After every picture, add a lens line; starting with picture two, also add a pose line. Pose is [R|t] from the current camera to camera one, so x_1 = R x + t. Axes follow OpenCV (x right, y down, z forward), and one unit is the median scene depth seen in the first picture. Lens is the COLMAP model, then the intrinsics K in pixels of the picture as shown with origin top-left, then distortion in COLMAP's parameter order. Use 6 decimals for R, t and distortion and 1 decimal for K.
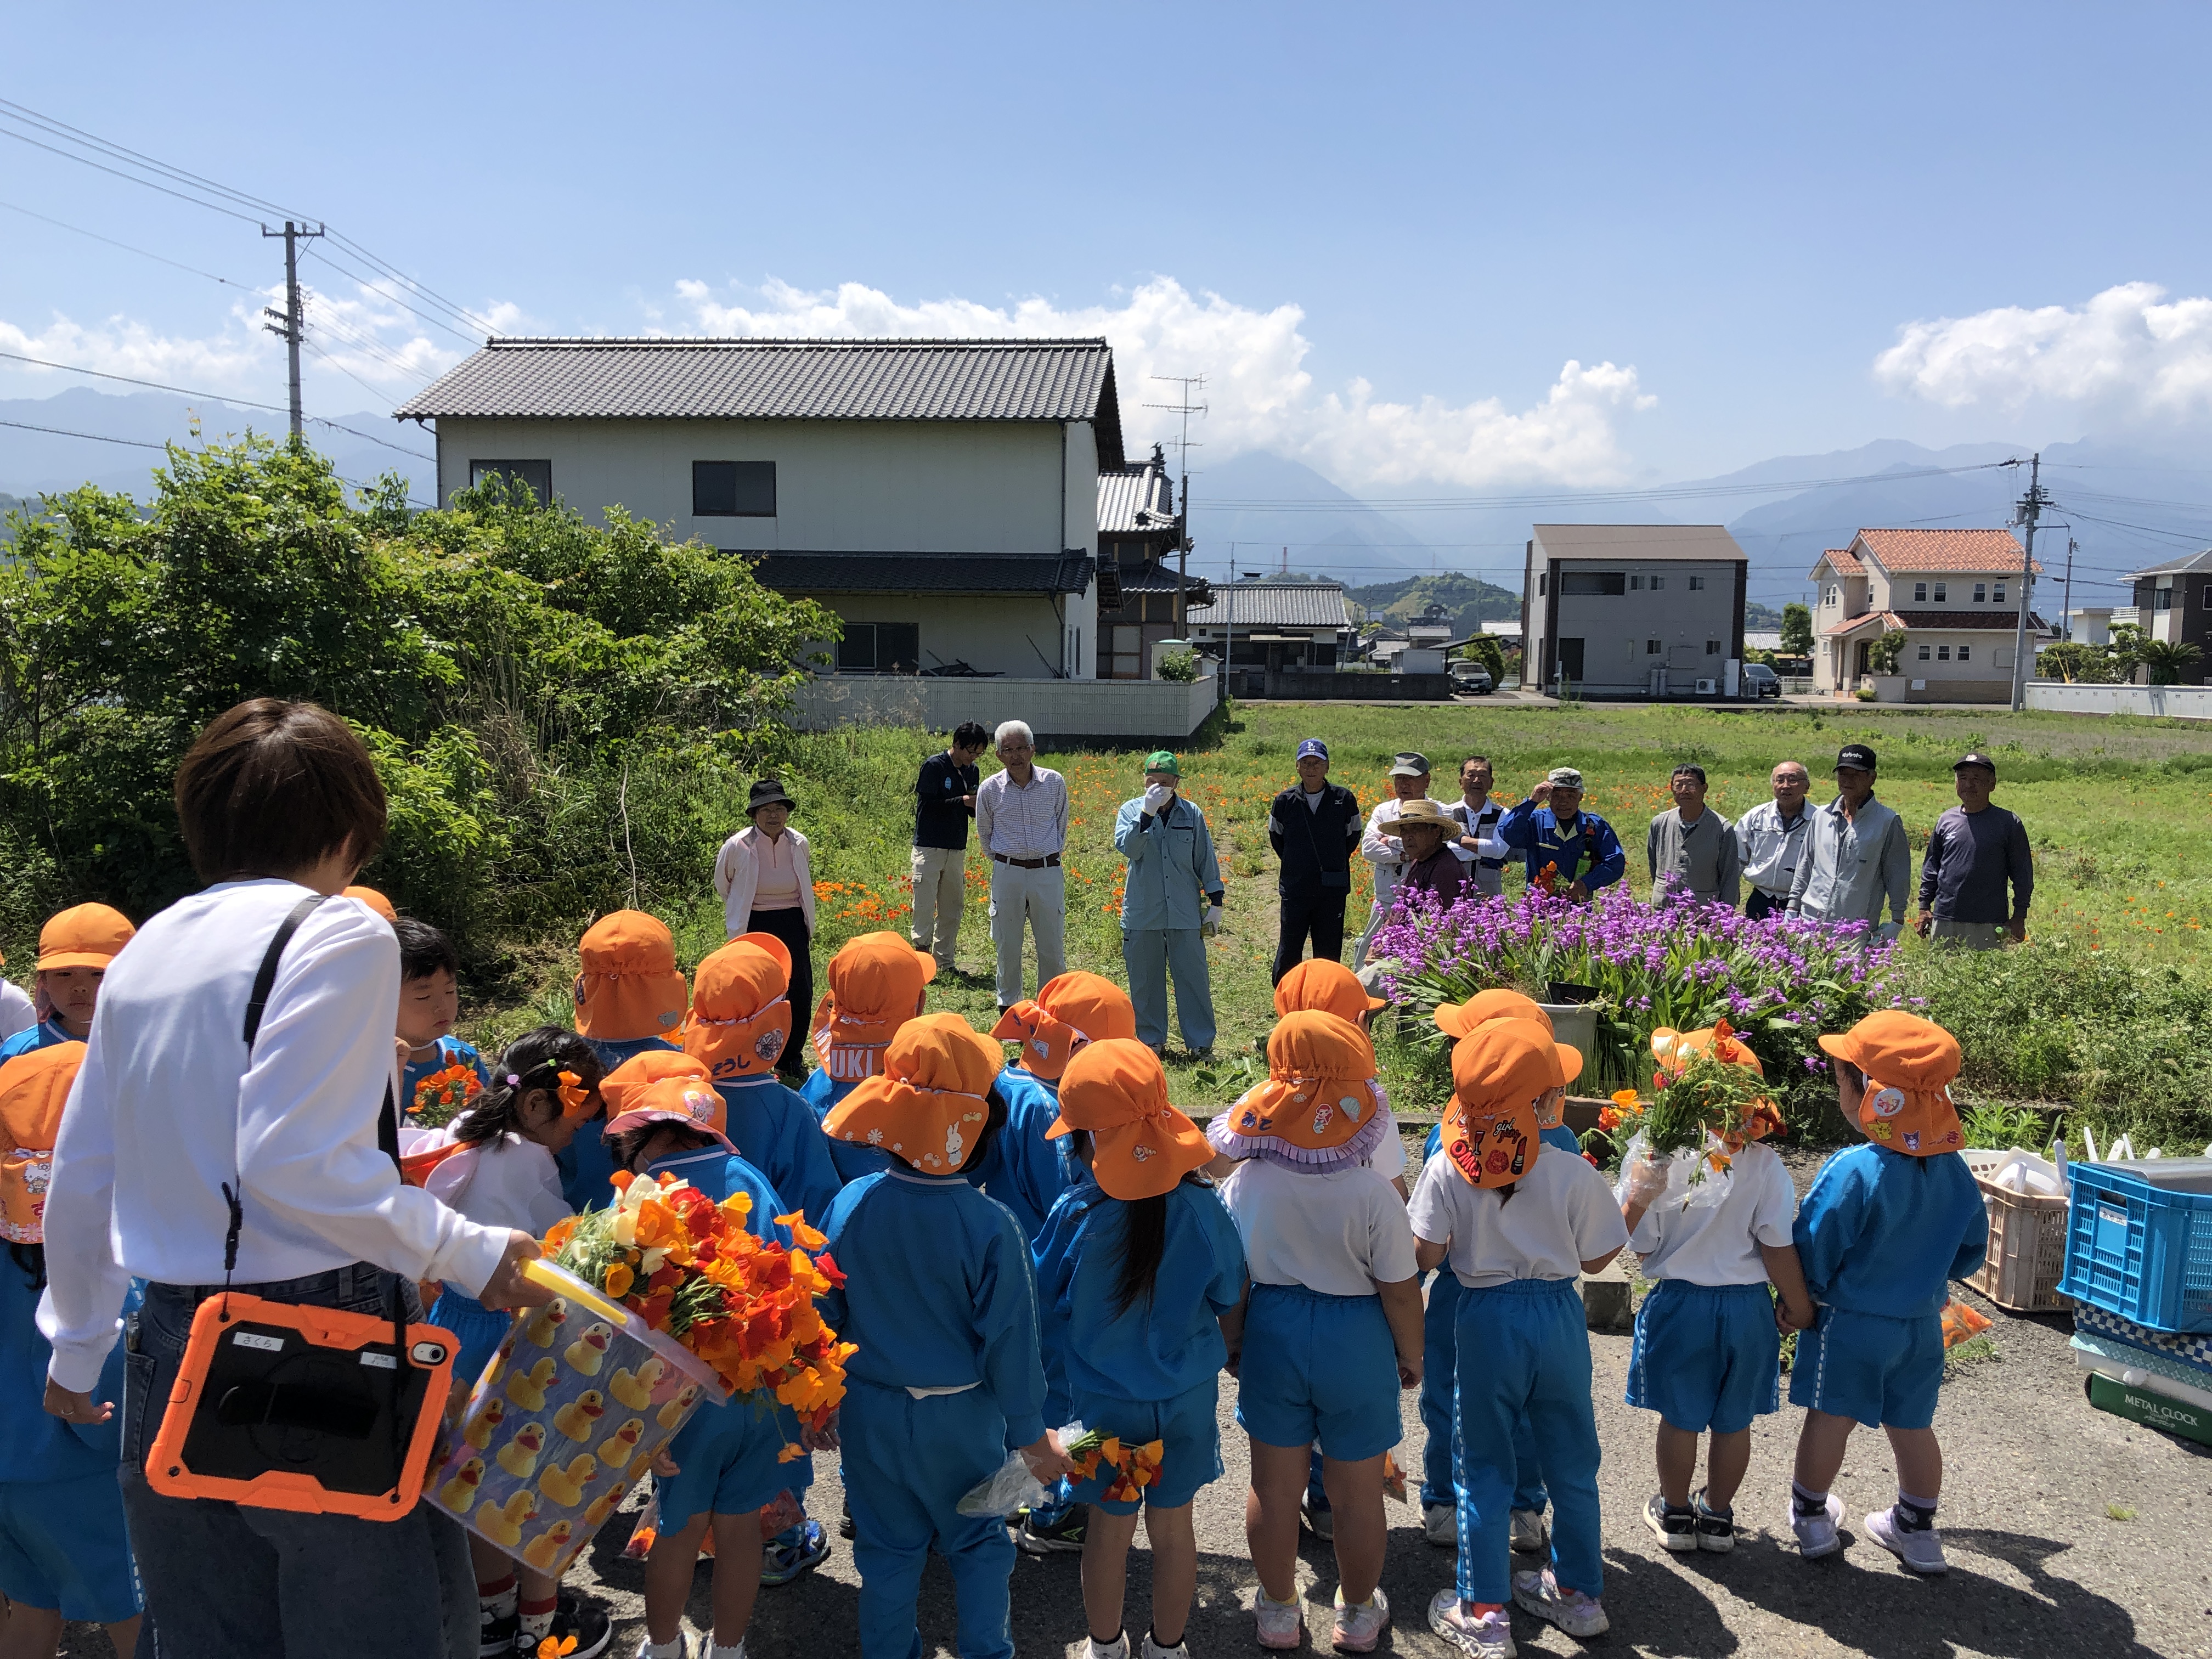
lens RADIAL K [[1826.1, 0, 1103.0], [0, 1826.1, 893.3], [0, 0, 1]] dist [0.014717, 0.000442]
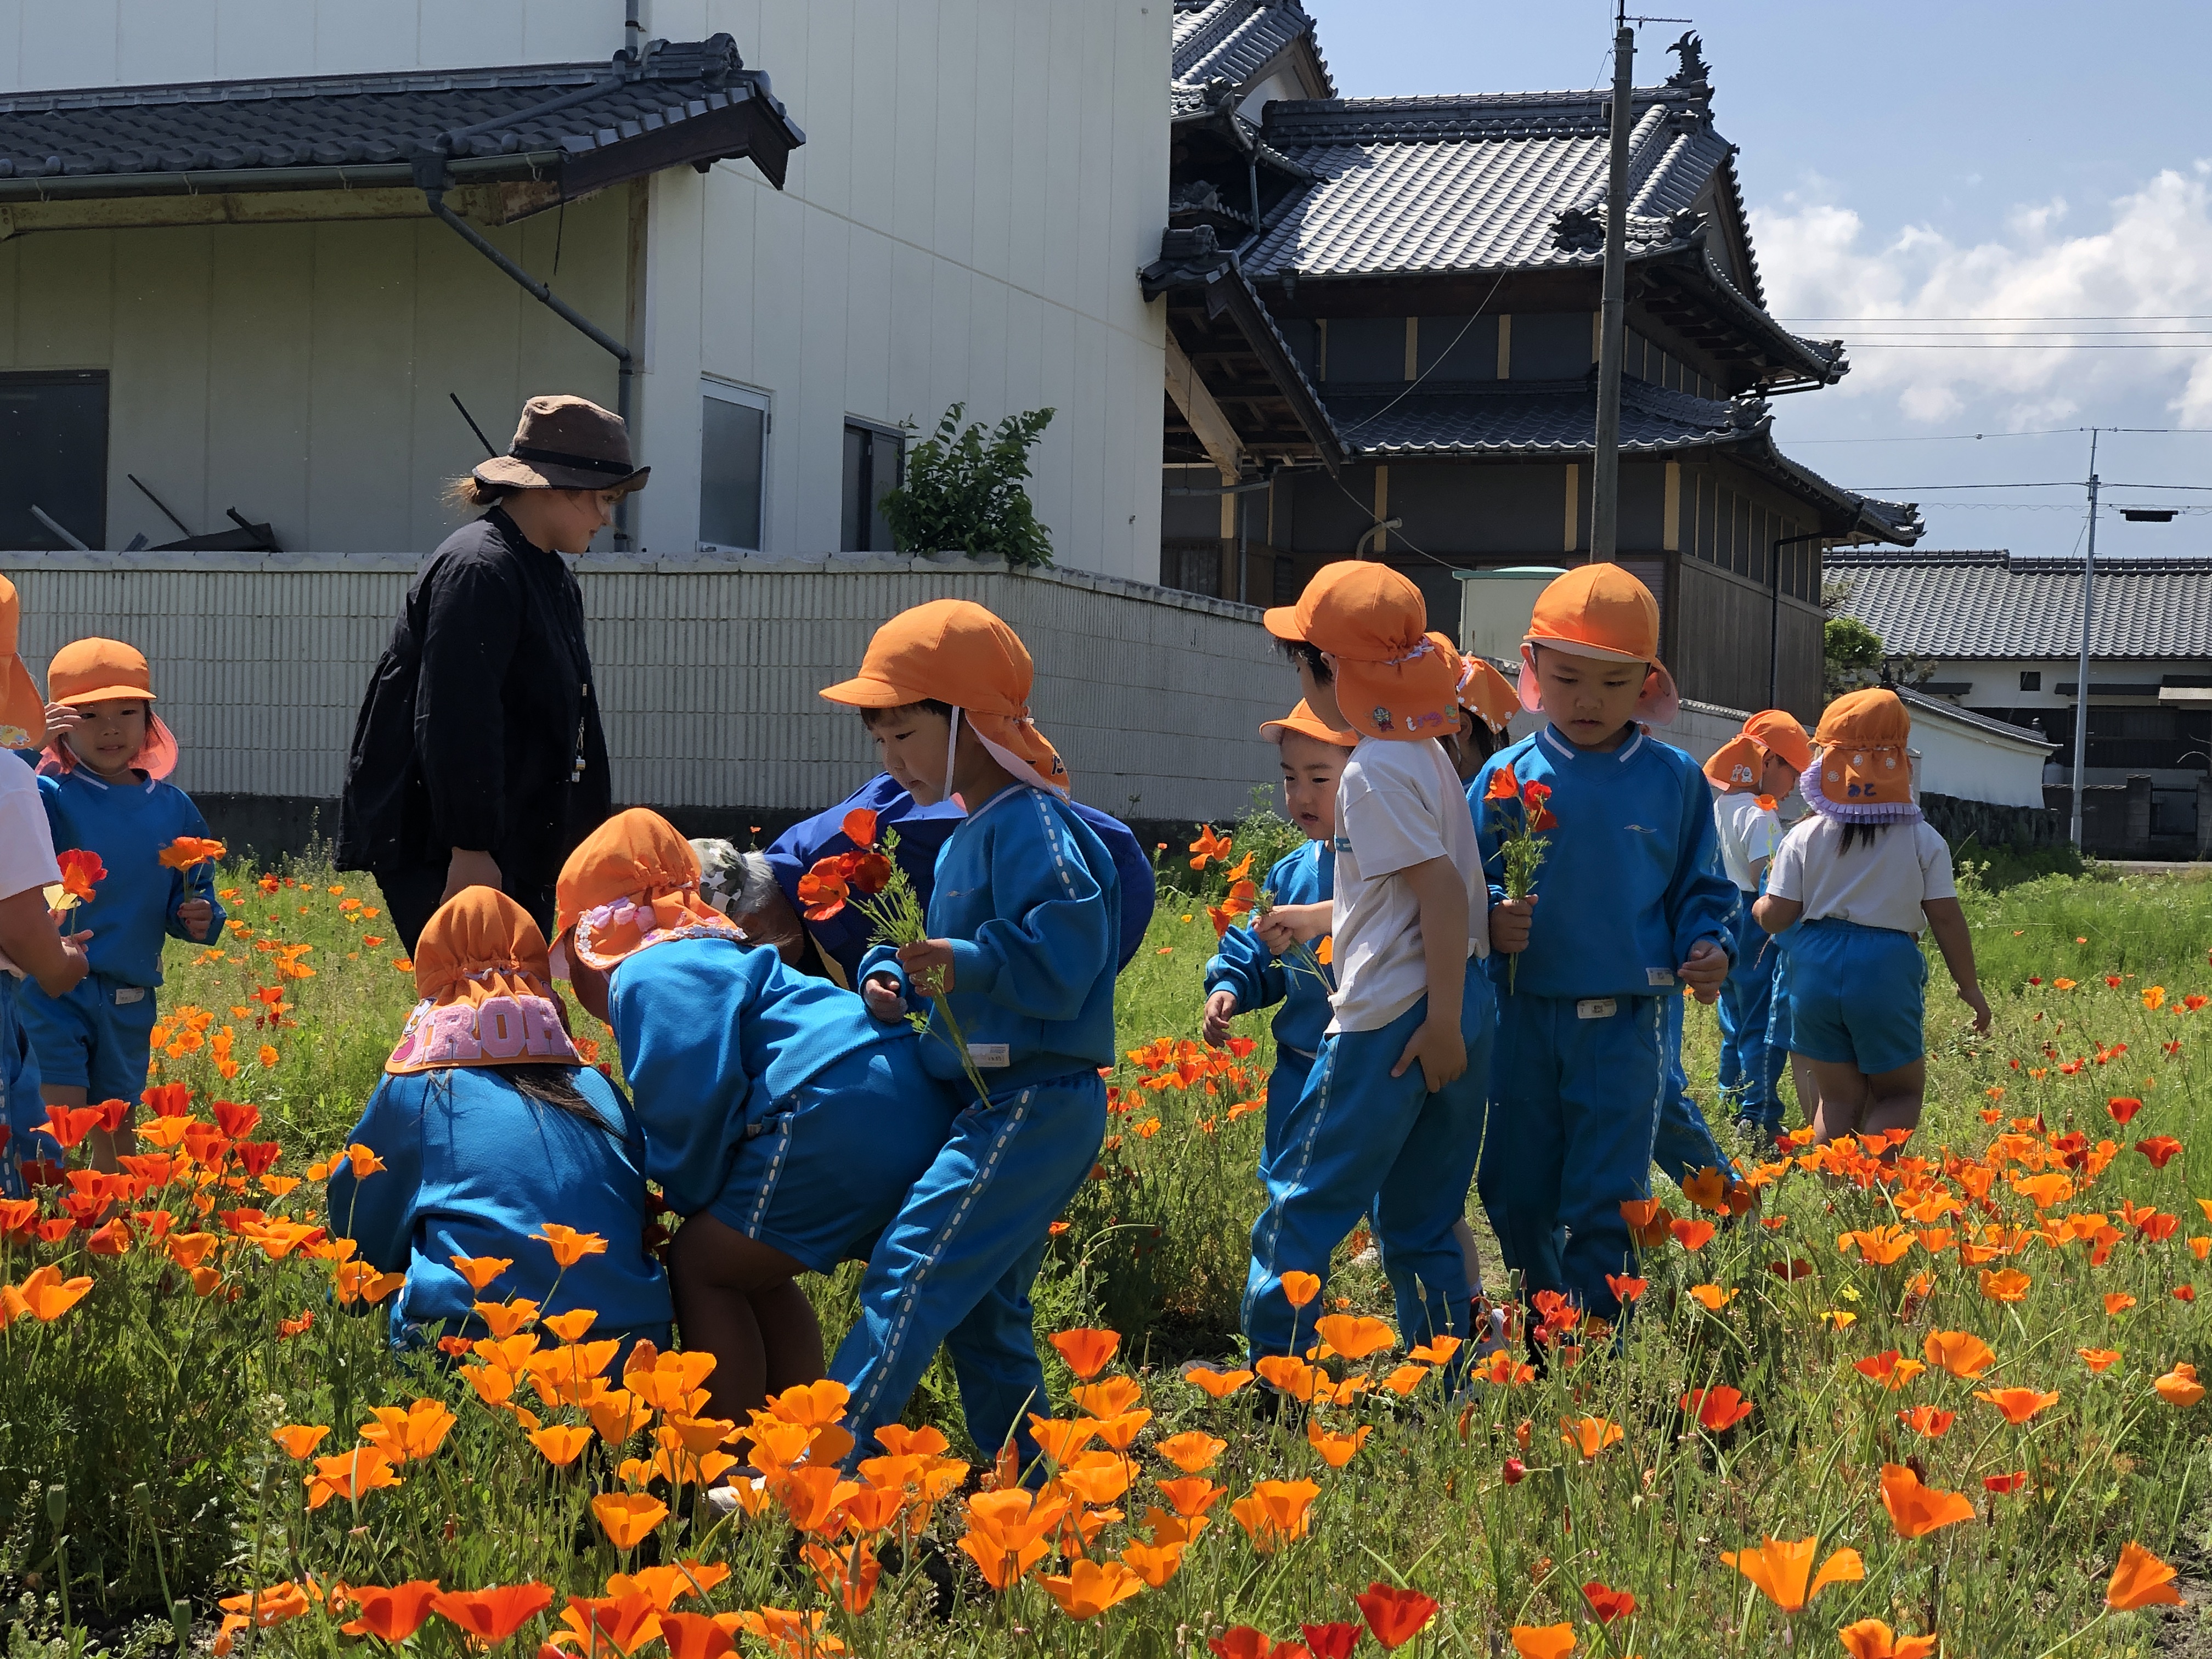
lens RADIAL K [[3608.3, 0, 1106.0], [0, 3608.3, 829.5], [0, 0, 1]] dist [0.169780, 0.058776]
pose [[0.964782, 0.018597, -0.262391, 0.069820], [-0.051929, 0.991332, -0.120680, -0.013678], [0.257873, 0.130055, 0.957386, 0.245401]]
